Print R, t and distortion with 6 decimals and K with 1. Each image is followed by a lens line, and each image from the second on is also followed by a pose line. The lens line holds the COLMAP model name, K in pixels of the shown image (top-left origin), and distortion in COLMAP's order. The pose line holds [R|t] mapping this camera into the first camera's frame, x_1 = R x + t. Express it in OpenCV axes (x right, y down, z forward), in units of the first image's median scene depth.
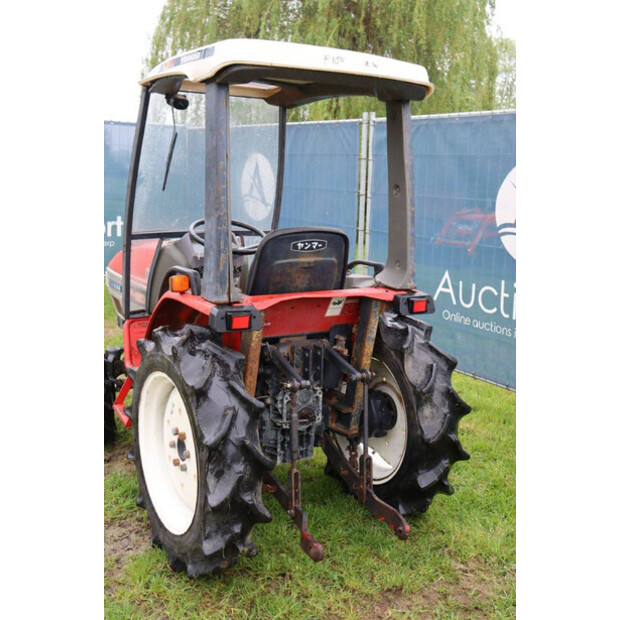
lens RADIAL K [[703.8, 0, 308.5], [0, 703.8, 304.9], [0, 0, 1]] dist [-0.020902, 0.000000]
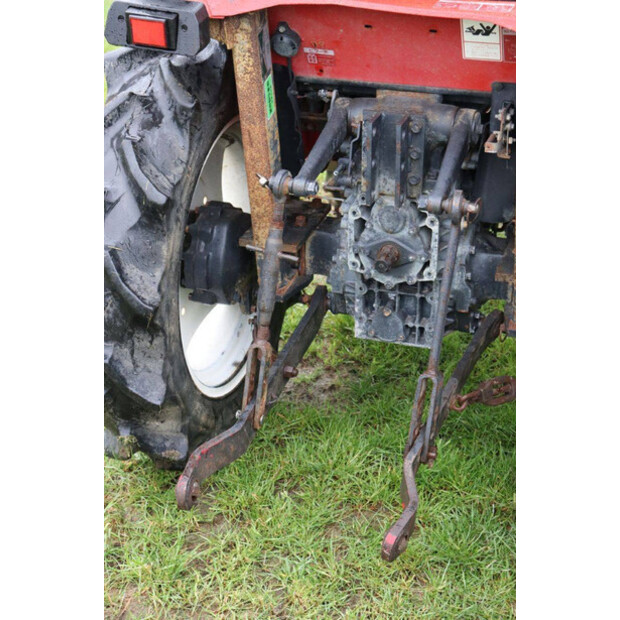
lens RADIAL K [[1295.9, 0, 308.5], [0, 1295.9, 308.1], [0, 0, 1]] dist [0.294138, 0.000000]
pose [[0.638765, 0.307164, -0.705429, 0.608244], [-0.120016, 0.945408, 0.302983, -0.076158], [0.759984, -0.108872, 0.640758, 0.377596]]
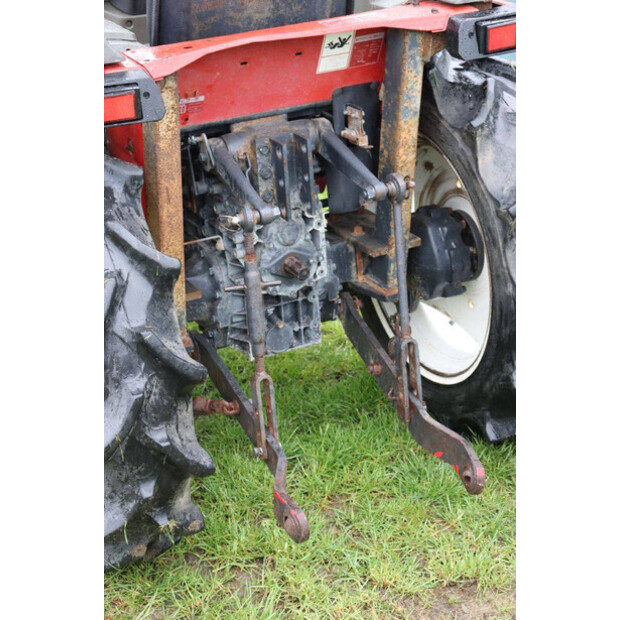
lens RADIAL K [[1295.9, 0, 306.9], [0, 1295.9, 304.8], [0, 0, 1]] dist [0.294138, 0.000000]
pose [[0.991023, -0.050283, -0.123877, 0.126331], [0.076132, 0.973921, 0.213735, -0.023474], [0.109899, -0.221247, 0.969006, 0.051510]]
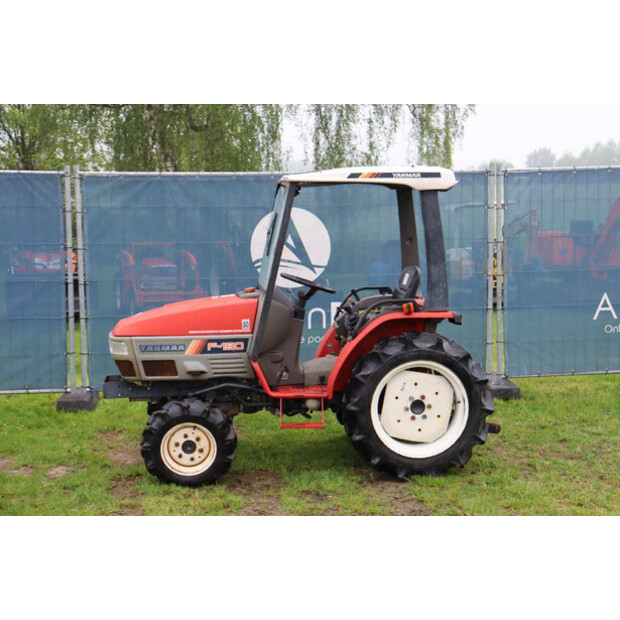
lens RADIAL K [[1067.7, 0, 315.7], [0, 1067.7, 307.1], [0, 0, 1]] dist [0.192283, 0.000000]
pose [[0.433073, -0.139202, 0.890545, -2.330537], [0.188976, 0.980067, 0.061297, -0.208447], [-0.881326, 0.141745, 0.450746, 0.048708]]
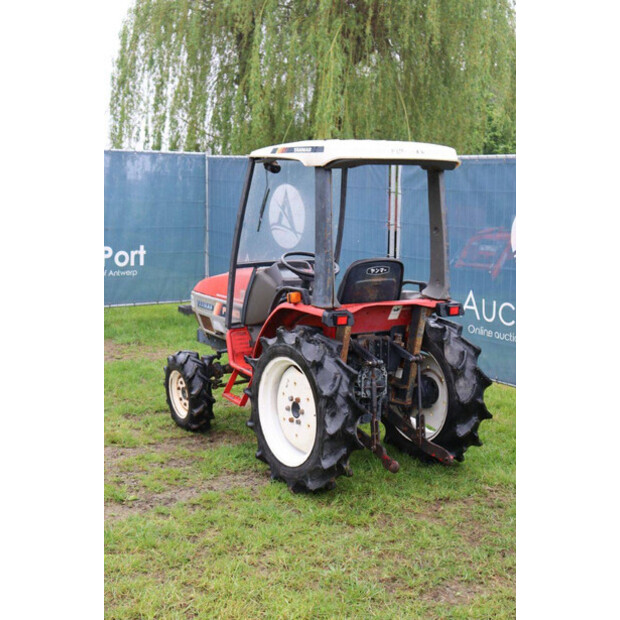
lens RADIAL K [[905.6, 0, 313.4], [0, 905.6, 307.4], [0, 0, 1]] dist [0.092125, 0.000000]
pose [[0.999493, -0.018794, 0.025720, -0.177934], [0.019942, 0.998782, -0.045122, 0.073010], [-0.024841, 0.045612, 0.998650, -0.852060]]
